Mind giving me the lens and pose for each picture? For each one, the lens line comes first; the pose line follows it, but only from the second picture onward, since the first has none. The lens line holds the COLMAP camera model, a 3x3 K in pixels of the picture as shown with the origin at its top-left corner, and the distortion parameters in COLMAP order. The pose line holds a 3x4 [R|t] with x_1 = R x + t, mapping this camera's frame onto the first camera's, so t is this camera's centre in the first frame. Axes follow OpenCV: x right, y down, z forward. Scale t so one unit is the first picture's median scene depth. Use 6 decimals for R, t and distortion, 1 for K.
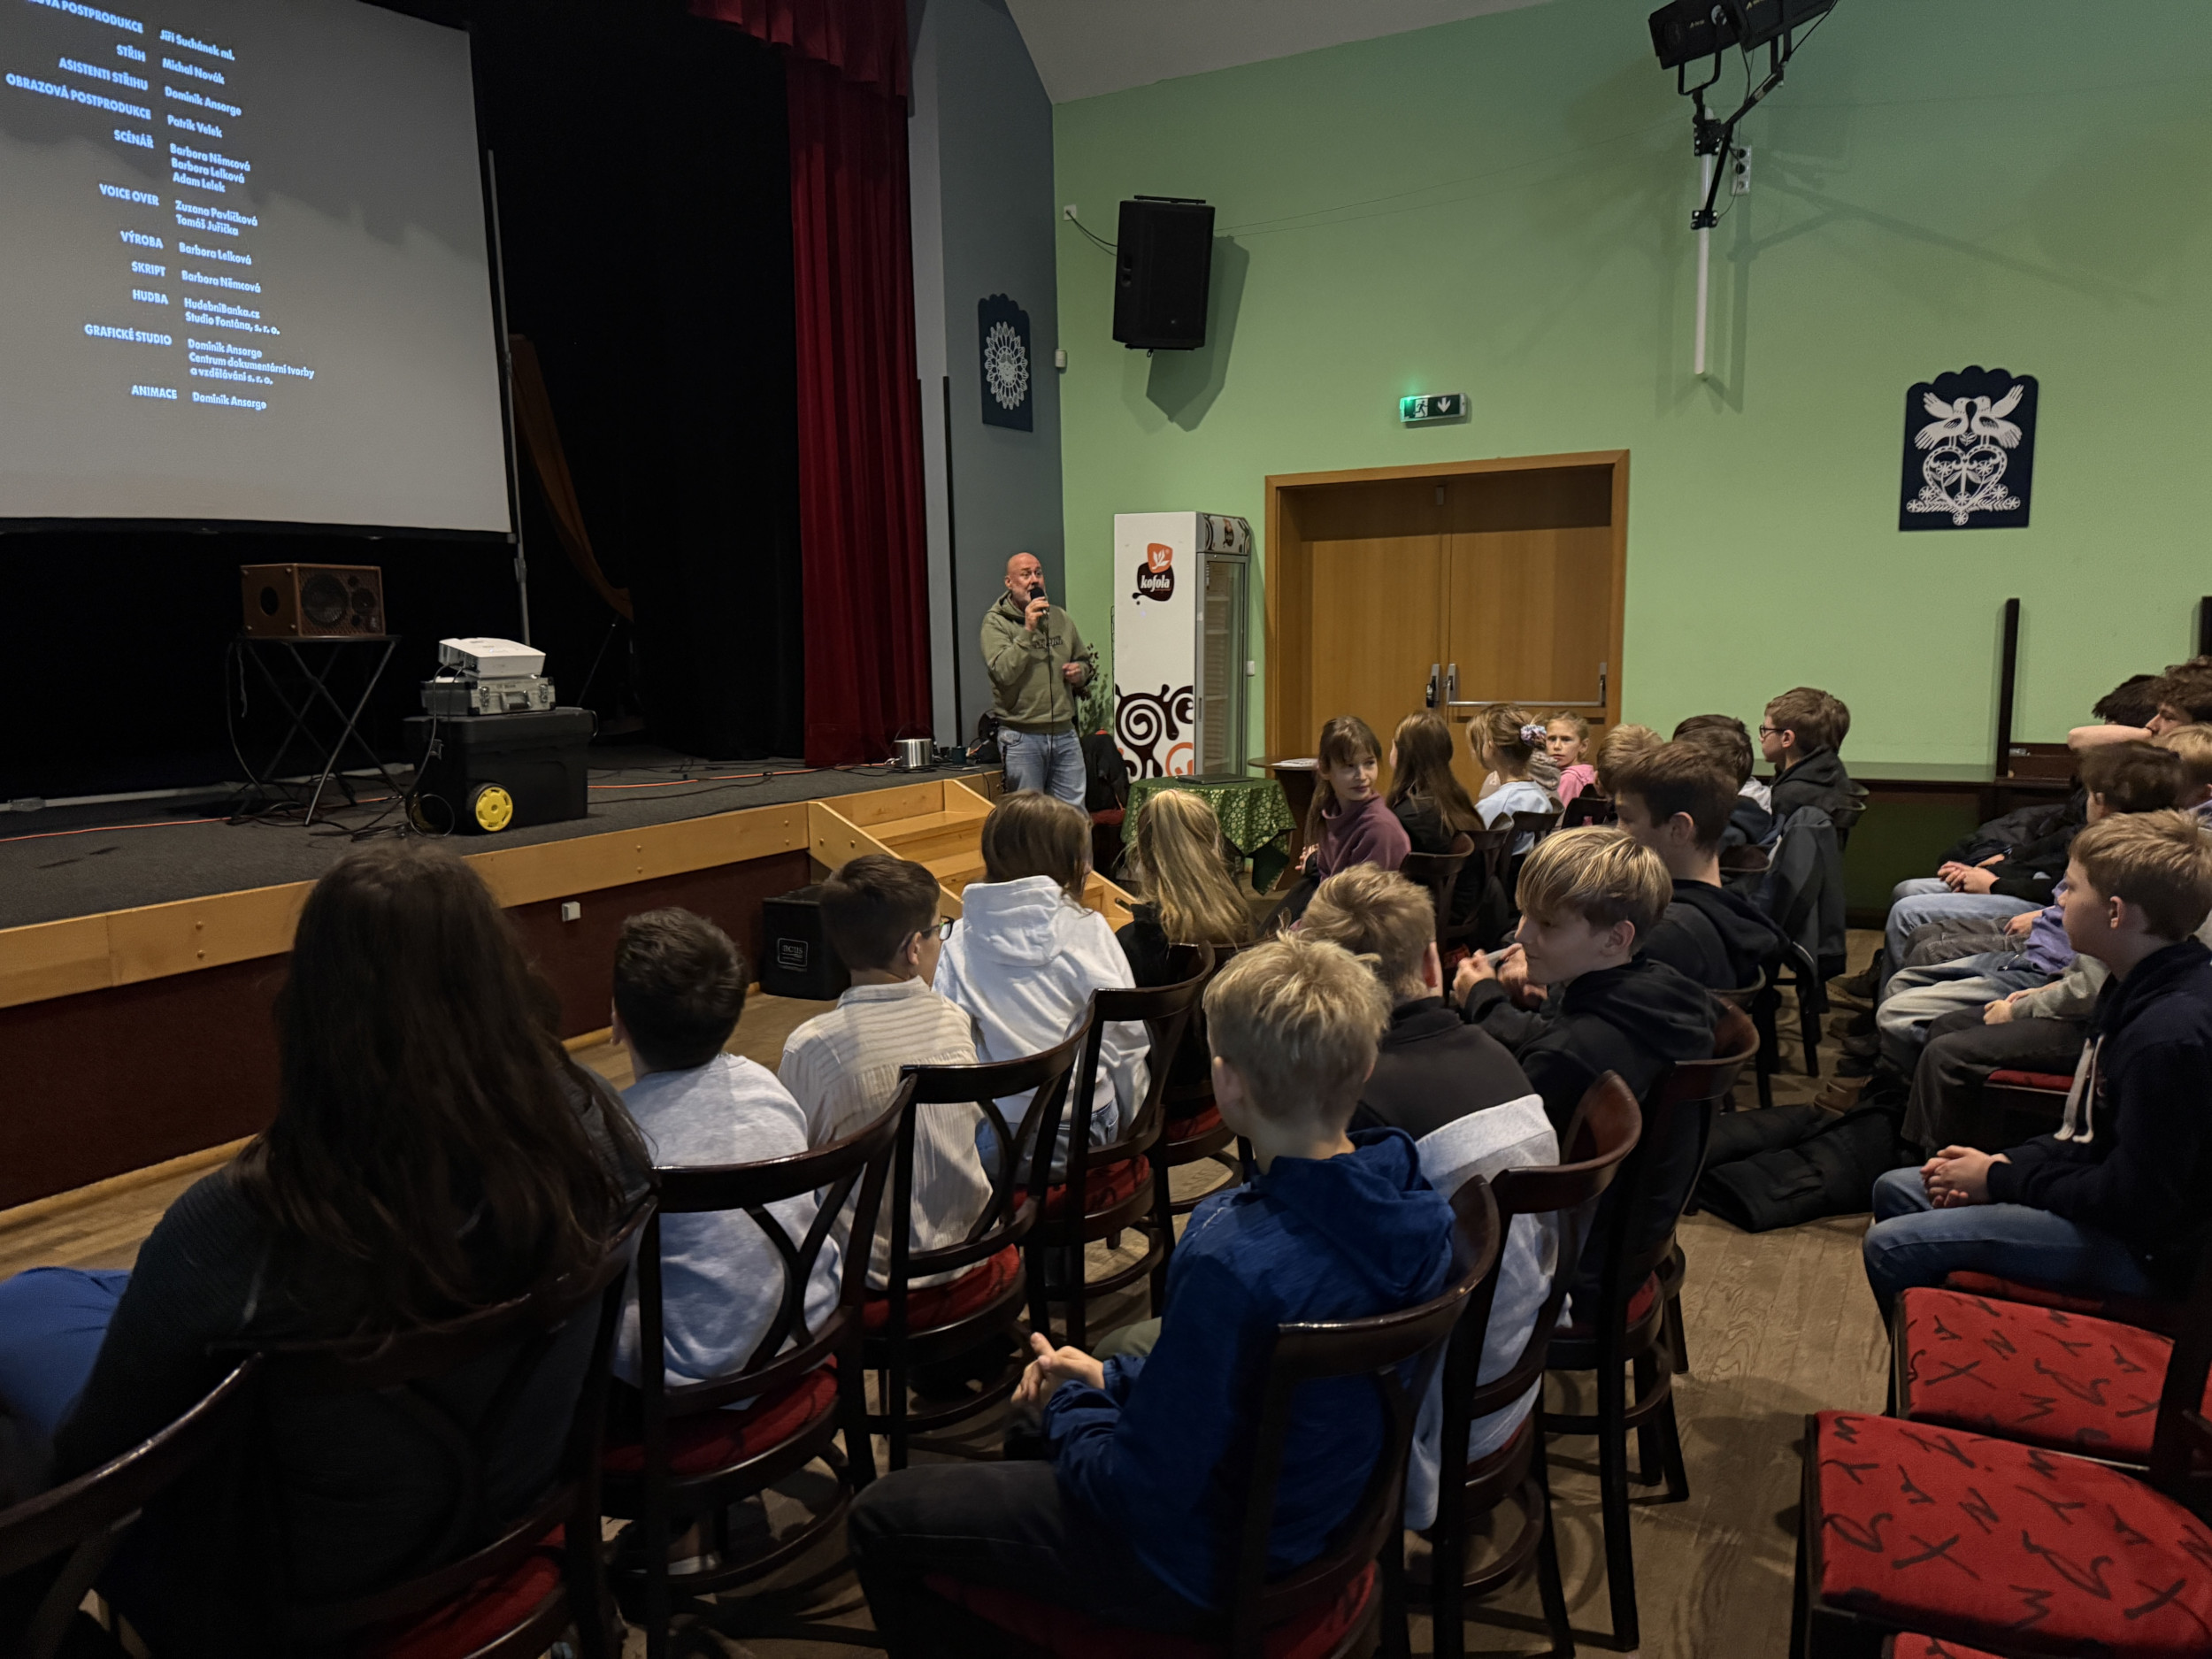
lens RADIAL K [[1542.5, 0, 1114.1], [0, 1542.5, 830.2], [0, 0, 1]] dist [0.070745, -0.085007]
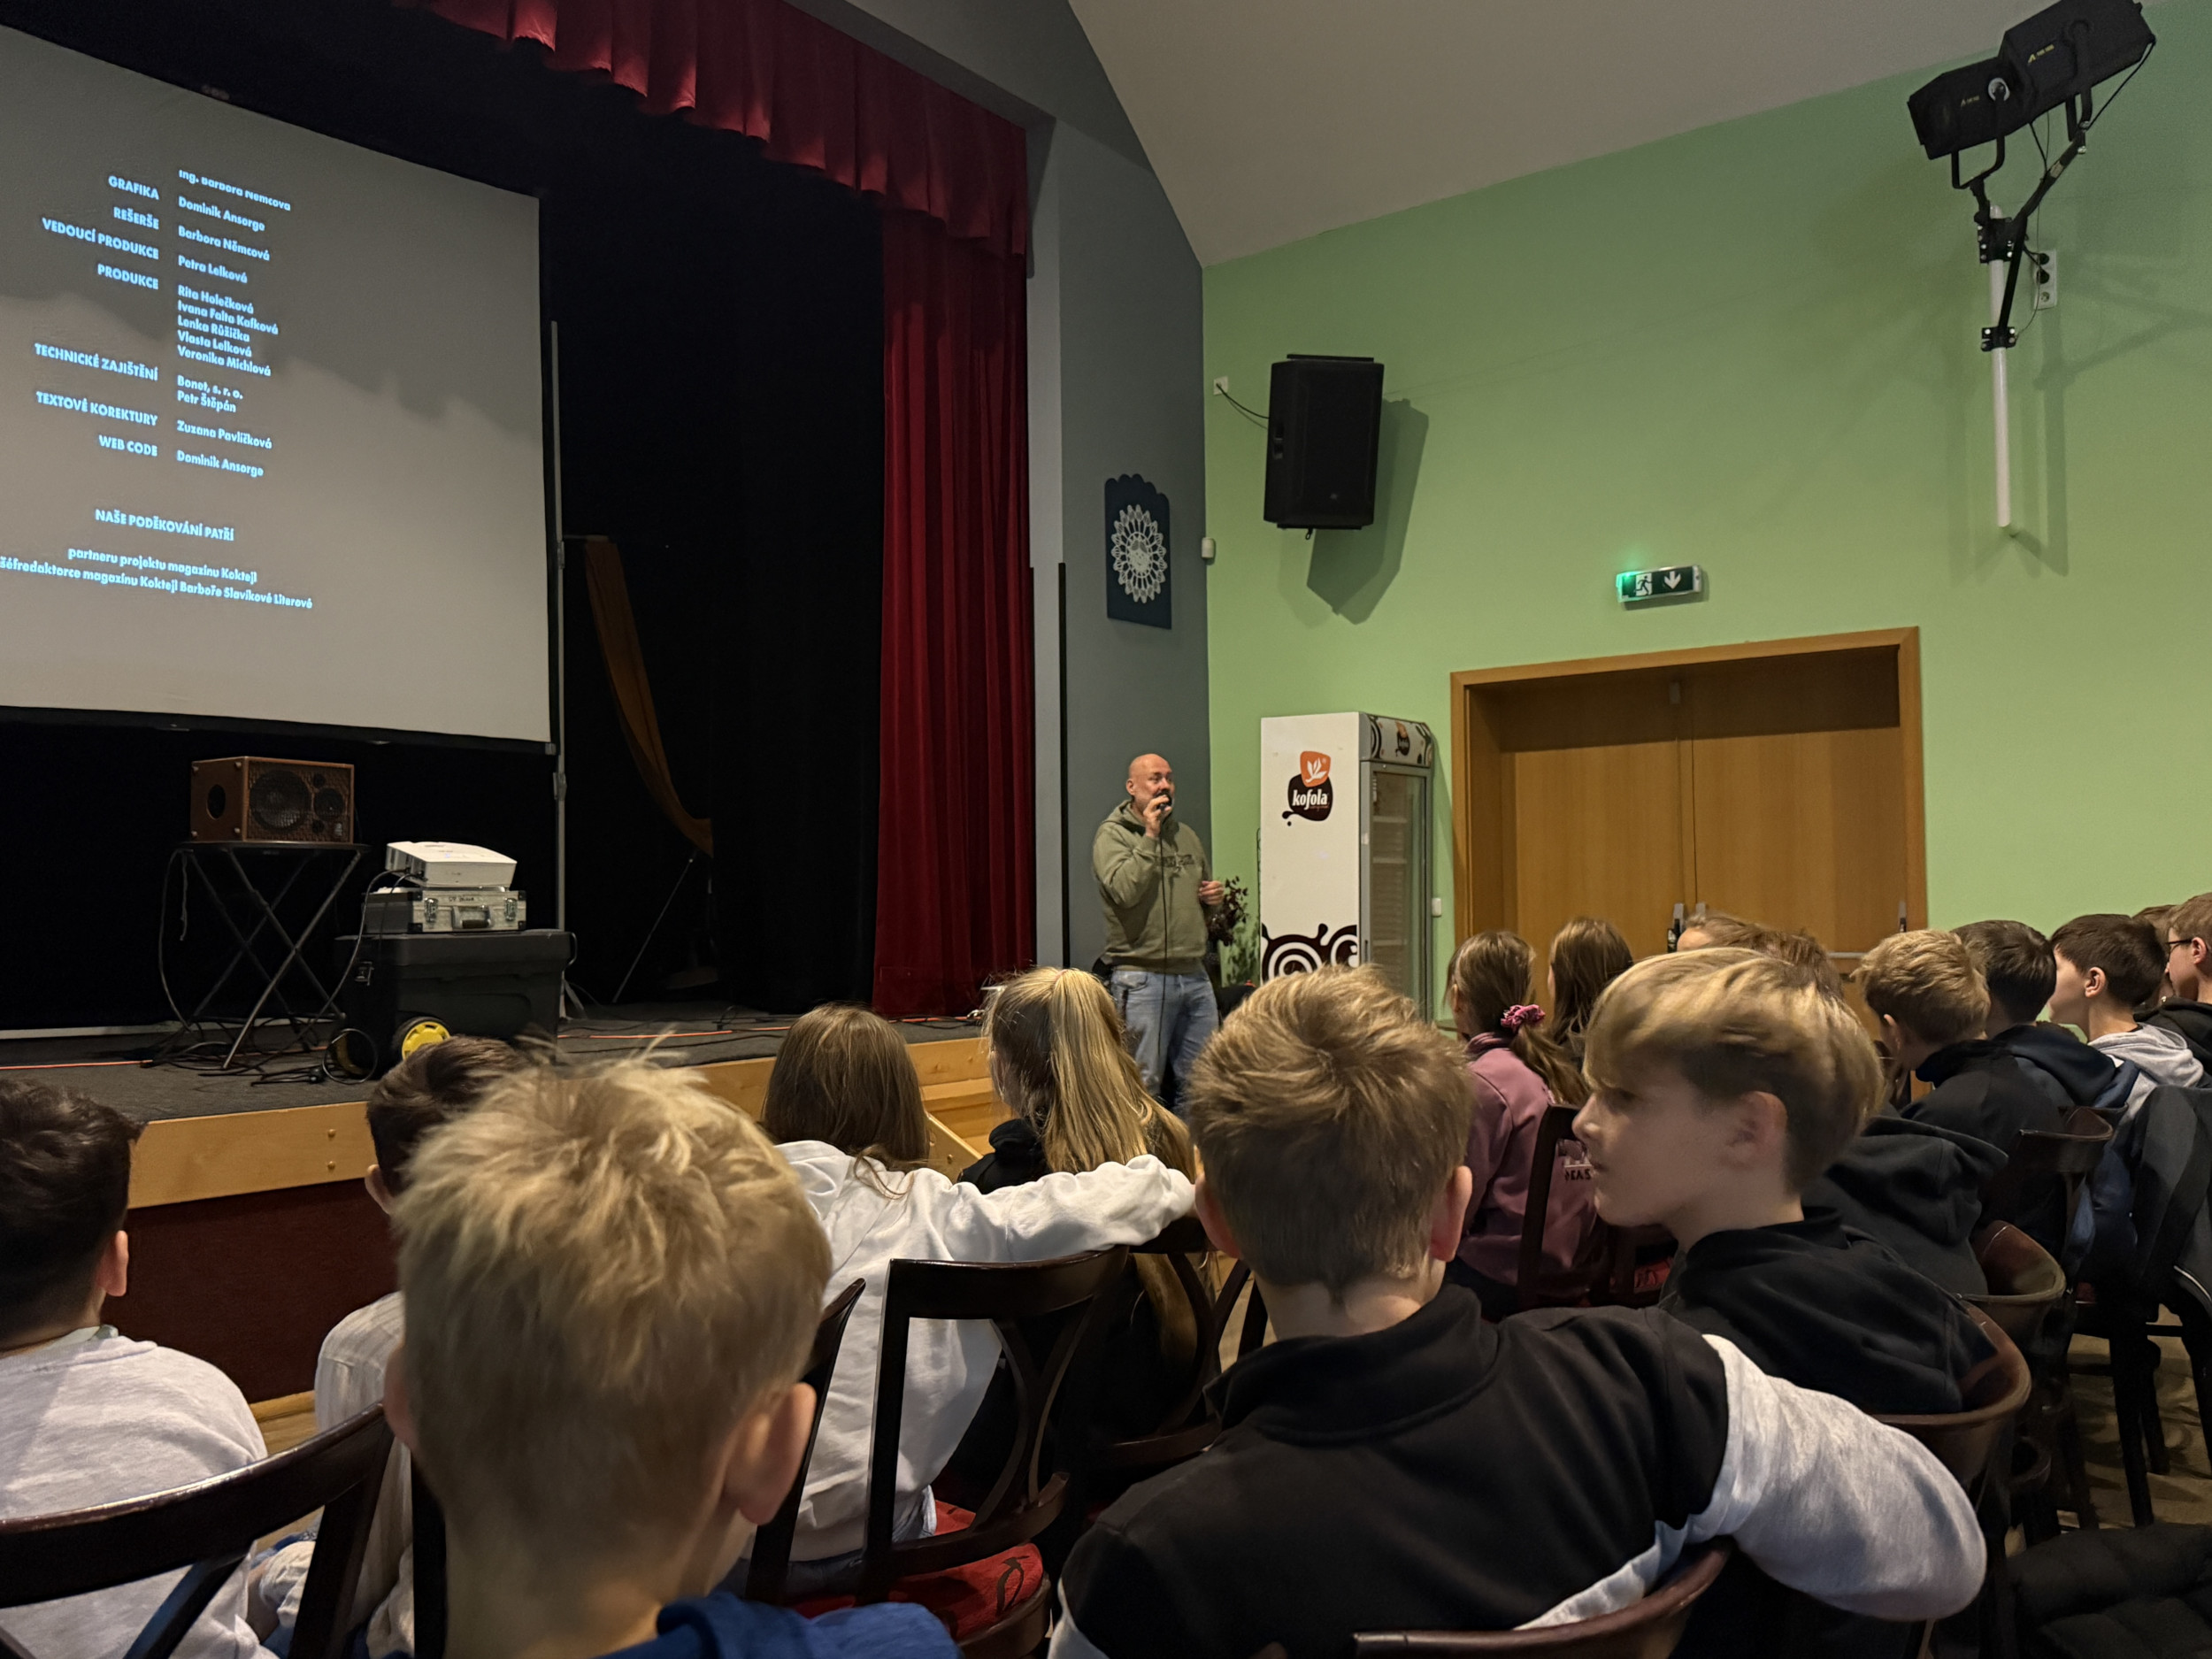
lens RADIAL K [[1728.0, 0, 1125.4], [0, 1728.0, 835.9], [0, 0, 1]] dist [0.089504, -0.114398]
pose [[0.991415, -0.001033, -0.130749, 0.051810], [-0.021500, 0.985071, -0.170802, 0.016904], [0.128973, 0.172146, 0.976592, 0.109992]]
